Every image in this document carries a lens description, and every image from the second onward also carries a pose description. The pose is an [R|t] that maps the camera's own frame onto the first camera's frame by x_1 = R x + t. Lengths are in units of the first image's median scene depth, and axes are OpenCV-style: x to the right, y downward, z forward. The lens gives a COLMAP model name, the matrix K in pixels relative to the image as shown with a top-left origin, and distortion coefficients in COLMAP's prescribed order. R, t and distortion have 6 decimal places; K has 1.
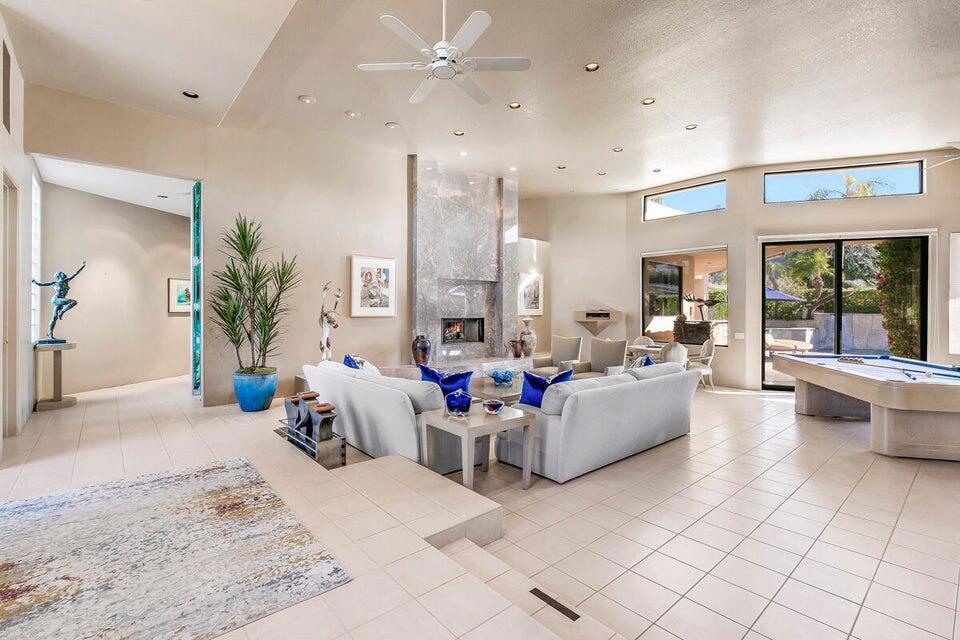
lens RADIAL K [[435.8, 0, 480.7], [0, 435.8, 310.0], [0, 0, 1]] dist [0.002137, 0.000702]
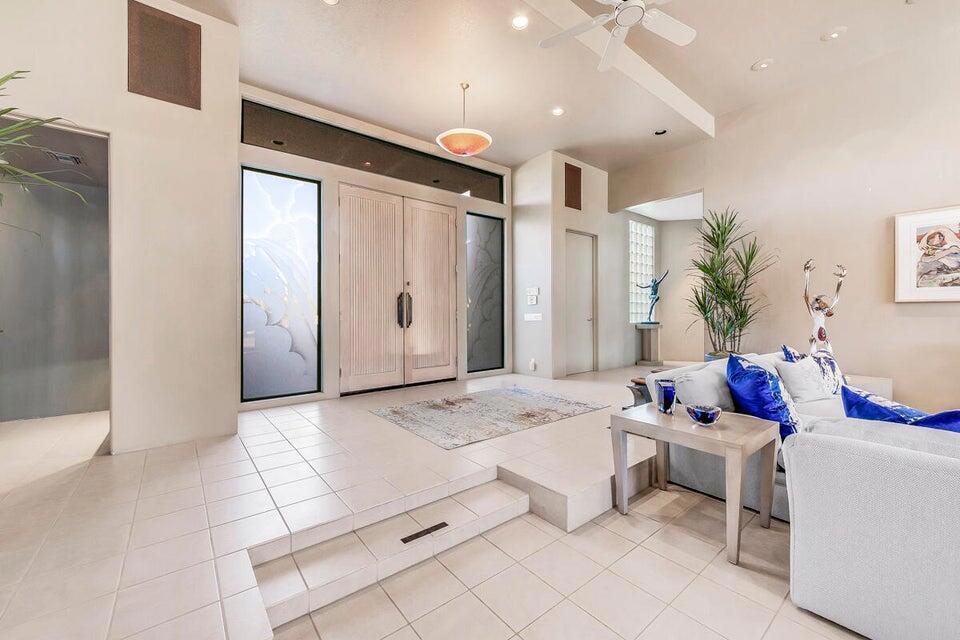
lens RADIAL K [[372.9, 0, 465.9], [0, 372.9, 311.5], [0, 0, 1]] dist [-0.009244, -0.000006]
pose [[-0.054146, -0.009177, -0.998491, 0.278188], [0.005263, 0.999941, -0.009476, 0.027151], [0.998519, -0.005768, -0.054094, 0.287219]]
